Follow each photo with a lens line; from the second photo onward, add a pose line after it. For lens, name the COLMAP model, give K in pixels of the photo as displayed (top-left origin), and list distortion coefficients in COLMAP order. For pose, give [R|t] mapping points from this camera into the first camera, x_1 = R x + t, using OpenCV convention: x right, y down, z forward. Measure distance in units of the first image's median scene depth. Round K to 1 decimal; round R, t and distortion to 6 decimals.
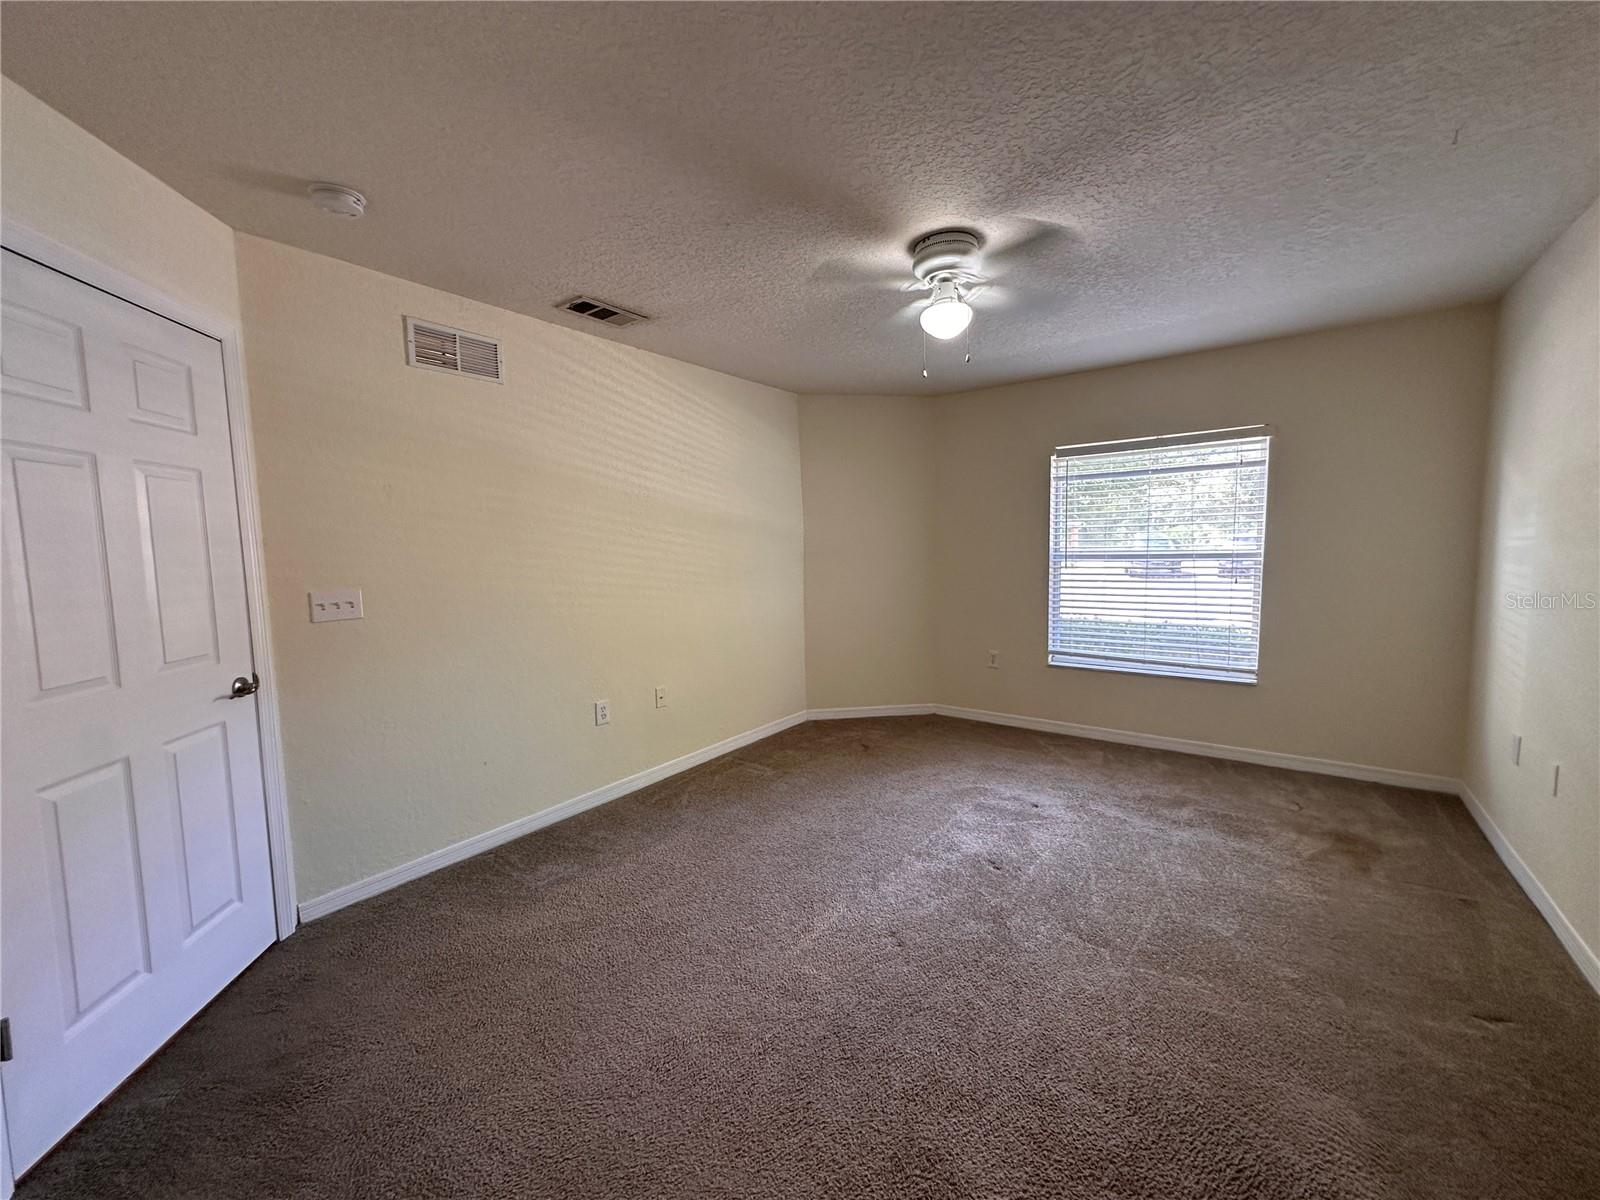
lens RADIAL K [[639.4, 0, 801.0], [0, 639.4, 599.5], [0, 0, 1]] dist [0.009448, -0.000442]
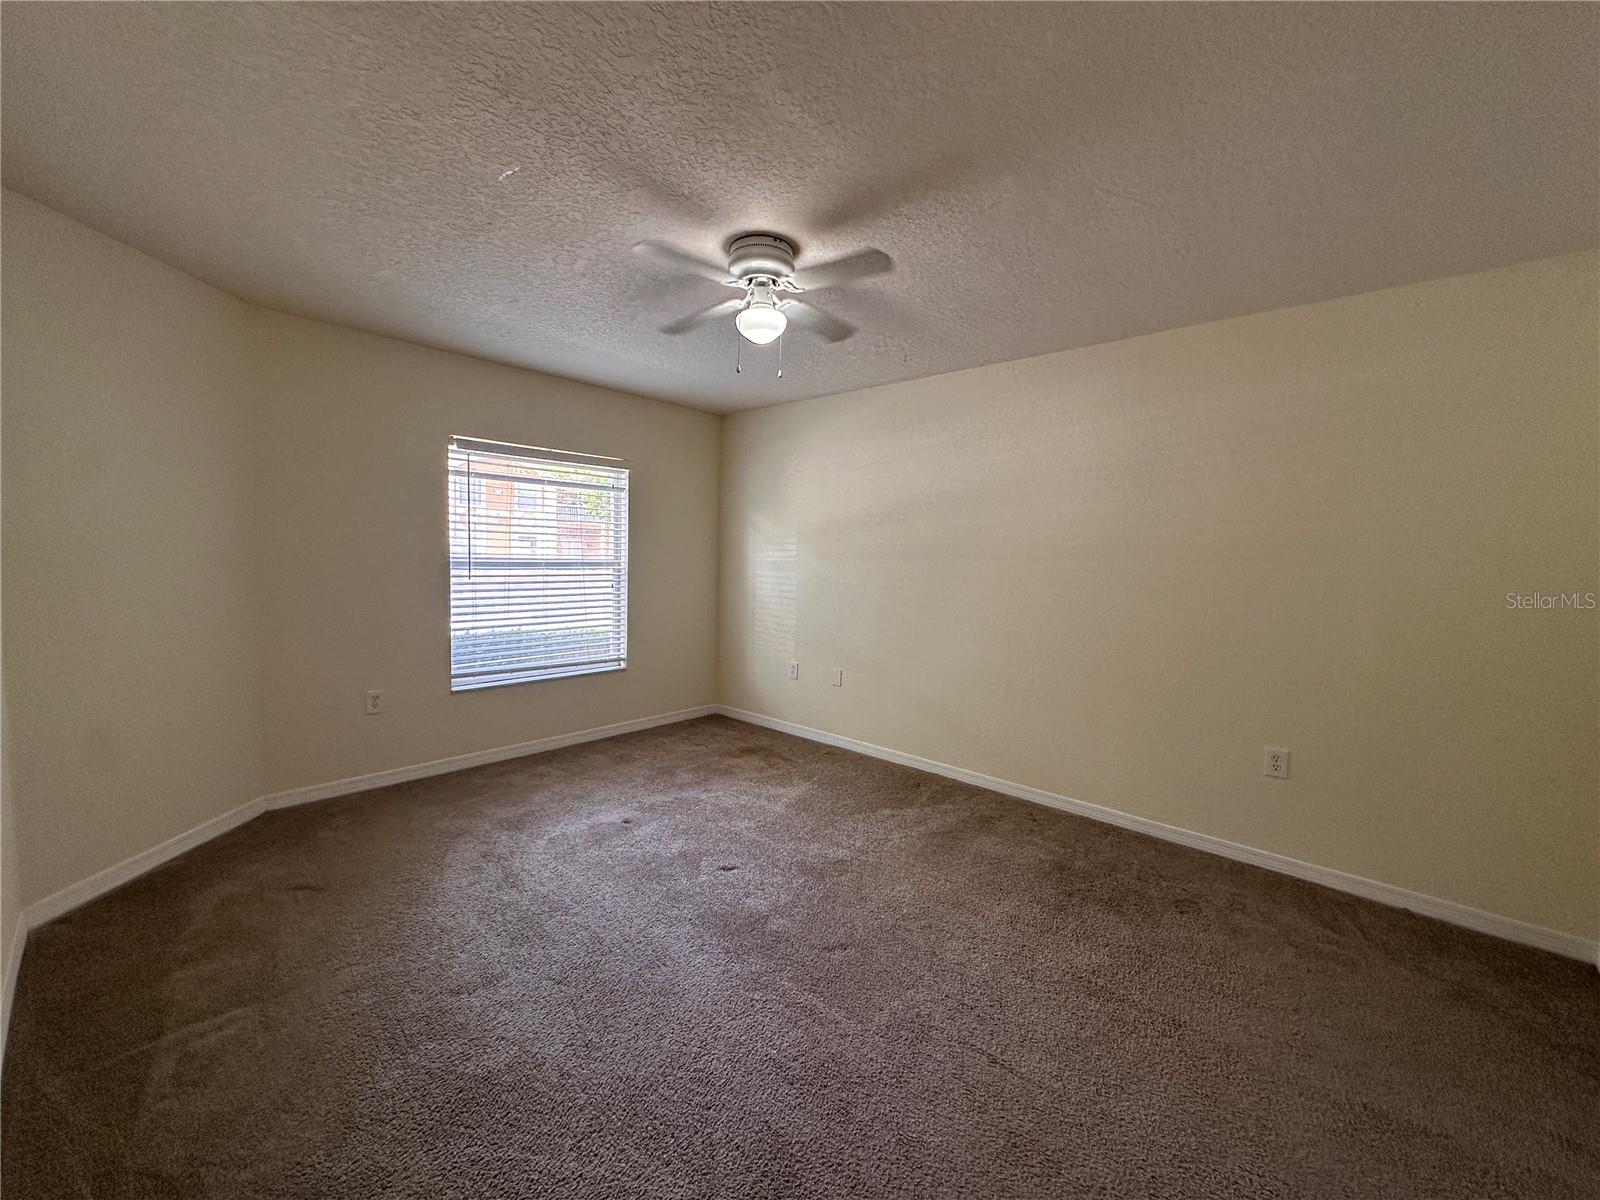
lens RADIAL K [[639.4, 0, 803.0], [0, 639.4, 600.0], [0, 0, 1]] dist [0.009448, -0.000442]
pose [[0.097854, -0.048359, 0.994025, -0.474236], [0.060374, 0.997267, 0.042573, -0.031558], [-0.993368, 0.055848, 0.100506, 0.531431]]
